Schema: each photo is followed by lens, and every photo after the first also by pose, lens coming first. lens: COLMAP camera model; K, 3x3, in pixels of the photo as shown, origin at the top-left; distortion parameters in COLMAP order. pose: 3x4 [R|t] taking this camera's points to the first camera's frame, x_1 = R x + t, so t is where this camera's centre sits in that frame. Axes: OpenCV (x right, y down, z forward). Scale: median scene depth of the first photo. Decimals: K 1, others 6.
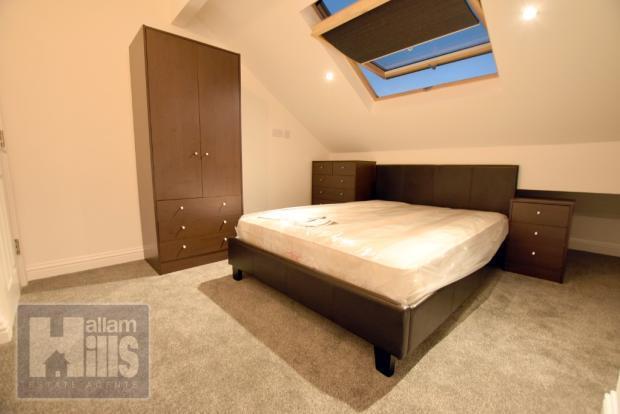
lens RADIAL K [[276.9, 0, 310.0], [0, 276.9, 207.0], [0, 0, 1]] dist [0.000574, 0.000061]
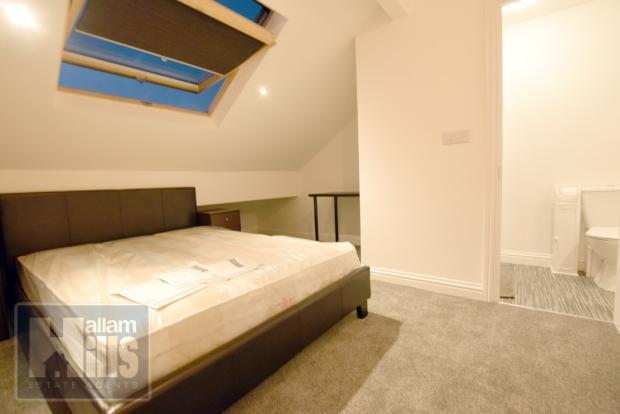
lens RADIAL K [[276.9, 0, 310.0], [0, 276.9, 207.0], [0, 0, 1]] dist [0.000574, 0.000061]
pose [[-0.163509, -0.090332, 0.982398, -0.577128], [0.176622, 0.977030, 0.119235, -0.121117], [-0.970603, 0.193009, -0.143798, 0.701320]]
